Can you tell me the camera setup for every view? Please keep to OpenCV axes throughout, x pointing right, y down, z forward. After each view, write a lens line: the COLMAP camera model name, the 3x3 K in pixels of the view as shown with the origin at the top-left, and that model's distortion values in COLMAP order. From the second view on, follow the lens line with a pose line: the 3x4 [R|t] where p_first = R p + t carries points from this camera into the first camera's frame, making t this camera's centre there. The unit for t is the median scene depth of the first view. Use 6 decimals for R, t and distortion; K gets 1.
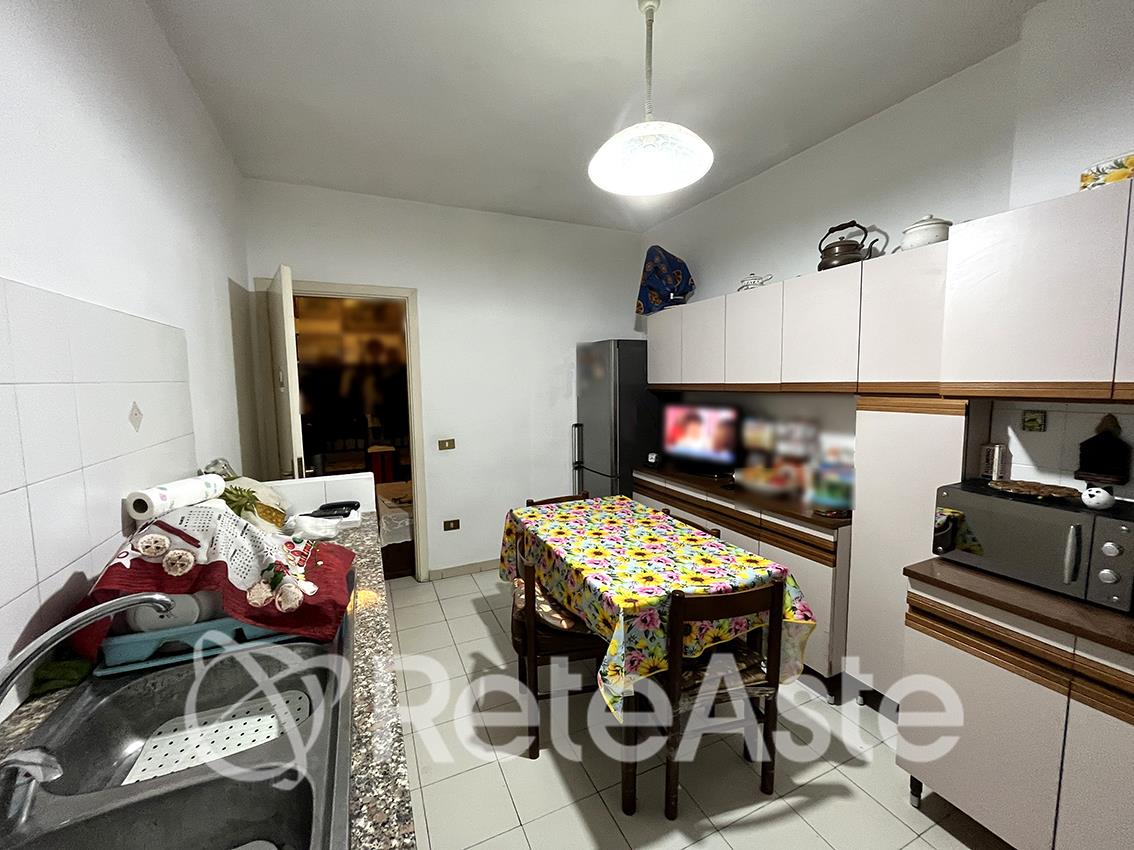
lens RADIAL K [[454.9, 0, 566.8], [0, 454.9, 422.5], [0, 0, 1]] dist [-0.003546, -0.000053]
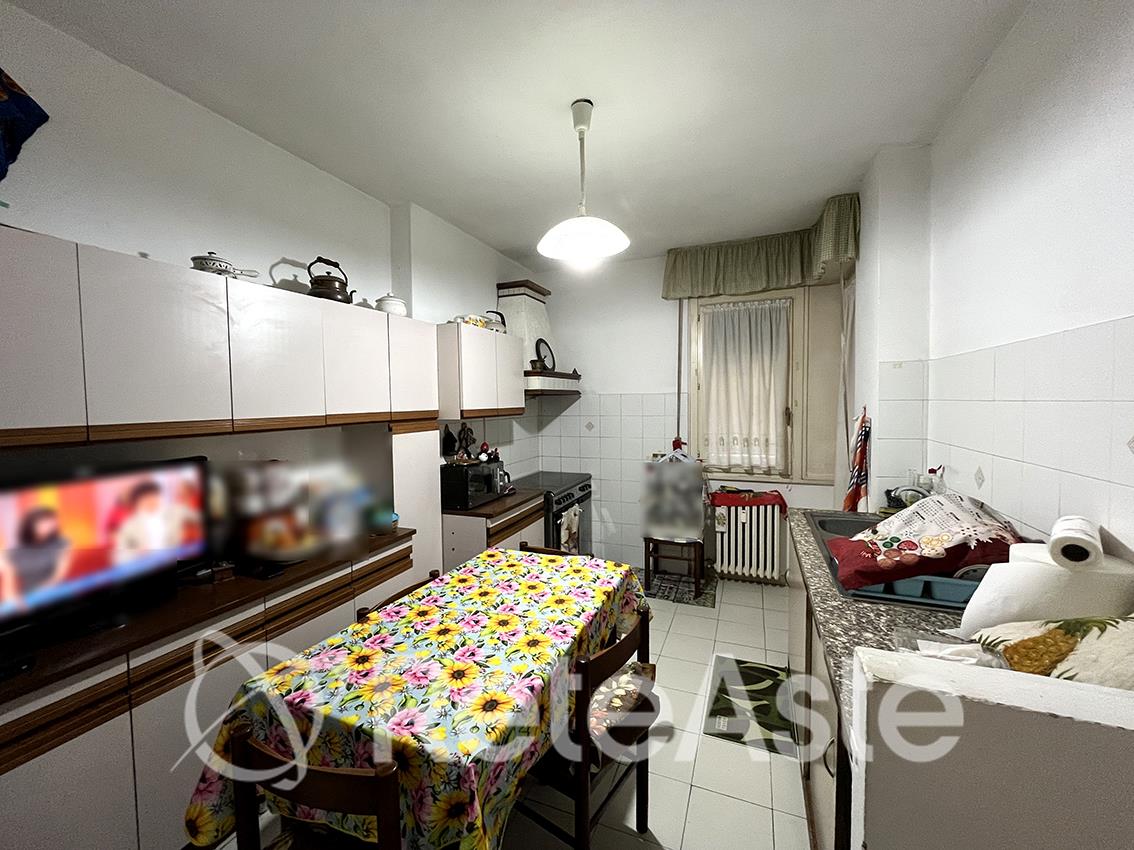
lens RADIAL K [[454.9, 0, 566.6], [0, 454.9, 421.6], [0, 0, 1]] dist [-0.003546, -0.000053]
pose [[-0.681347, -0.014837, 0.731810, -0.523379], [0.089689, 0.990568, 0.103588, -0.135690], [-0.726445, 0.136214, -0.673590, 1.375155]]
